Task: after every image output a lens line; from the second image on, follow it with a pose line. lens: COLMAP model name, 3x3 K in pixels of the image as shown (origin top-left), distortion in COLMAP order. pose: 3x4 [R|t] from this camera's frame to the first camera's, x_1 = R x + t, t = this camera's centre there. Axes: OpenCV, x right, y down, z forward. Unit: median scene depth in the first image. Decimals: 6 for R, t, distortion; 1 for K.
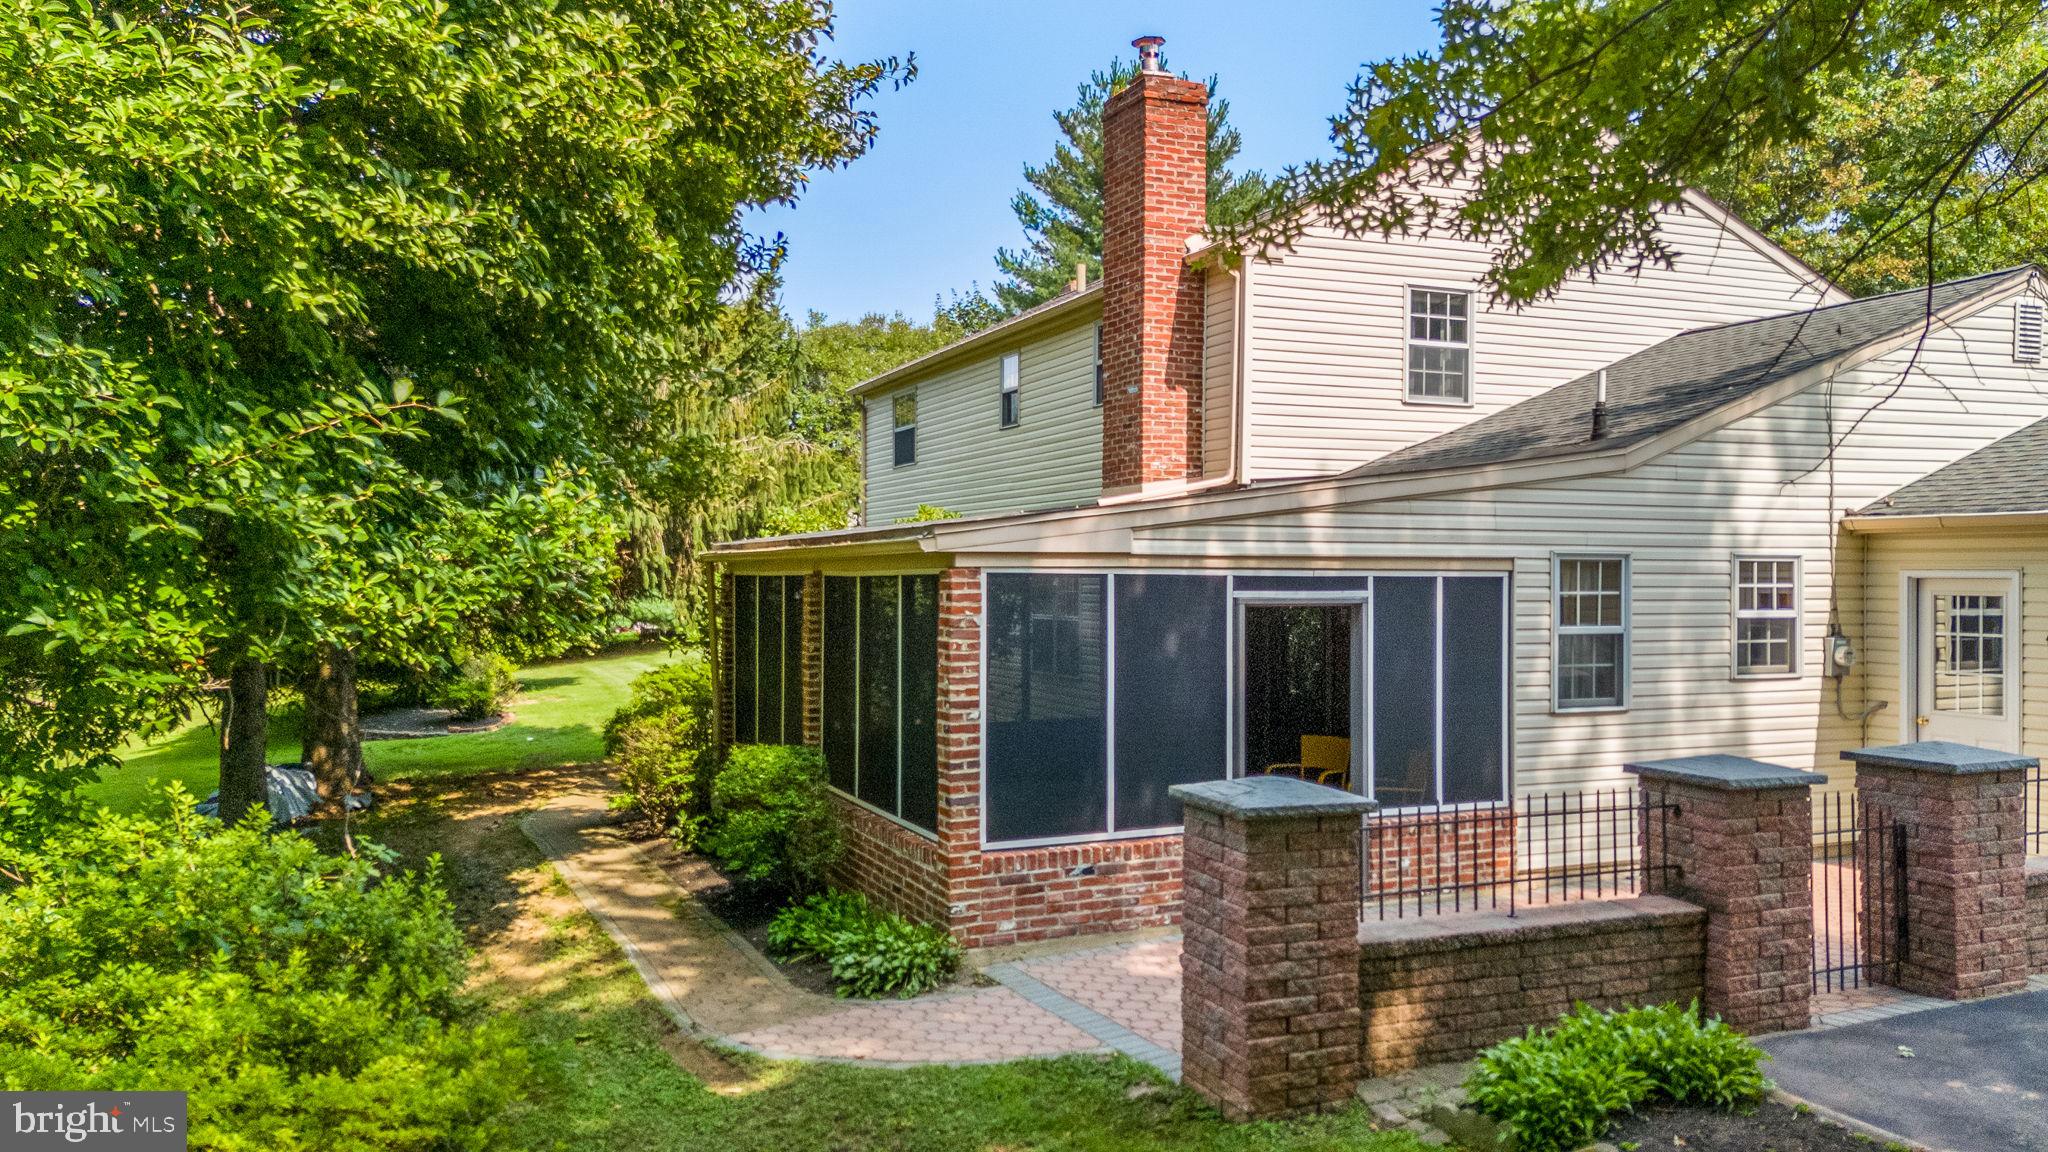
lens RADIAL K [[1455.9, 0, 1031.7], [0, 1455.9, 562.8], [0, 0, 1]] dist [0.104438, -0.089484]
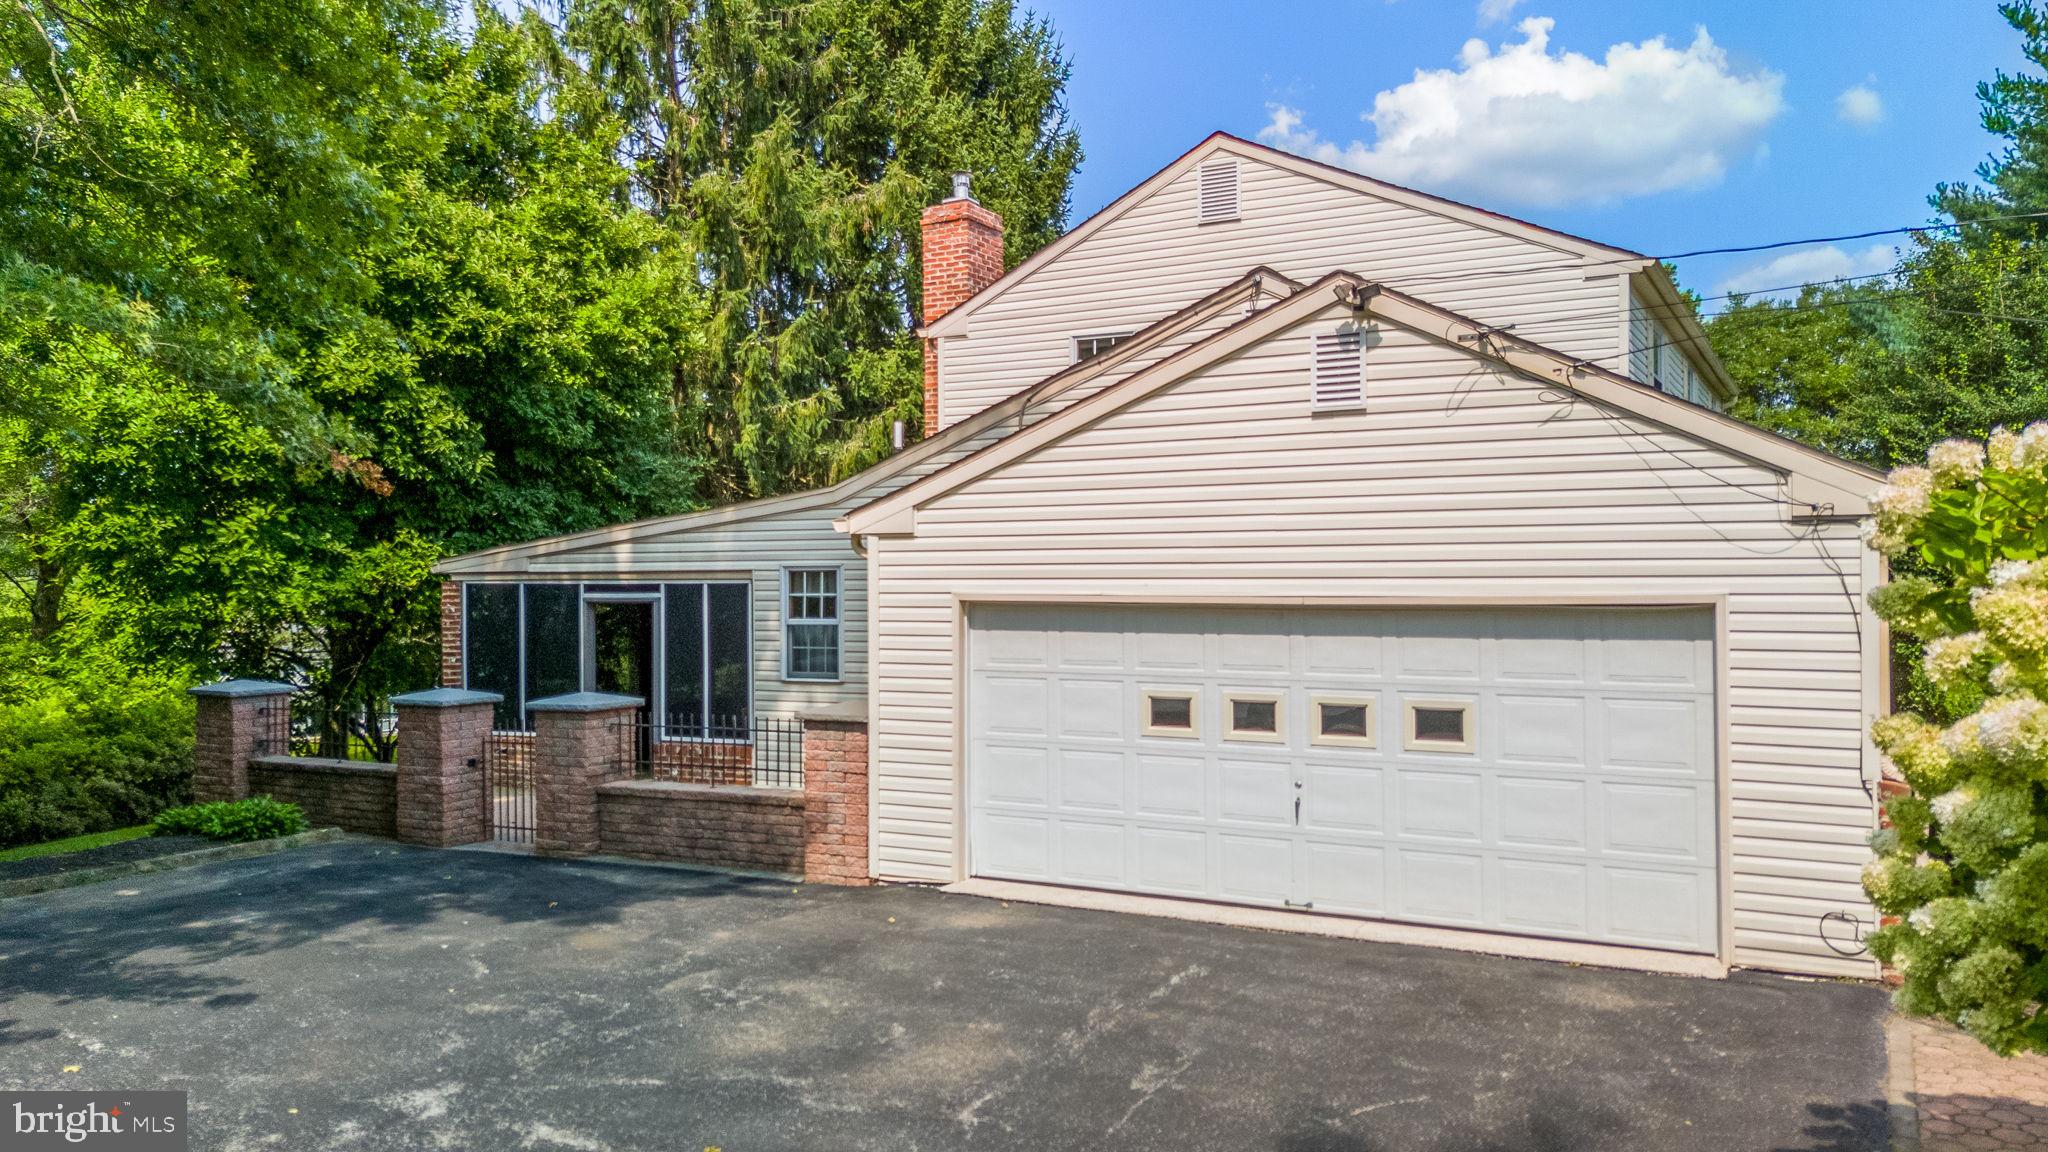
lens RADIAL K [[1427.6, 0, 1024.0], [0, 1427.6, 576.0], [0, 0, 1]] dist [0.035552, 0.000339]
pose [[0.647834, -0.008714, -0.761732, 1.571358], [0.015468, 0.999879, 0.001717, 0.004272], [0.761625, -0.012895, 0.647890, 0.313785]]
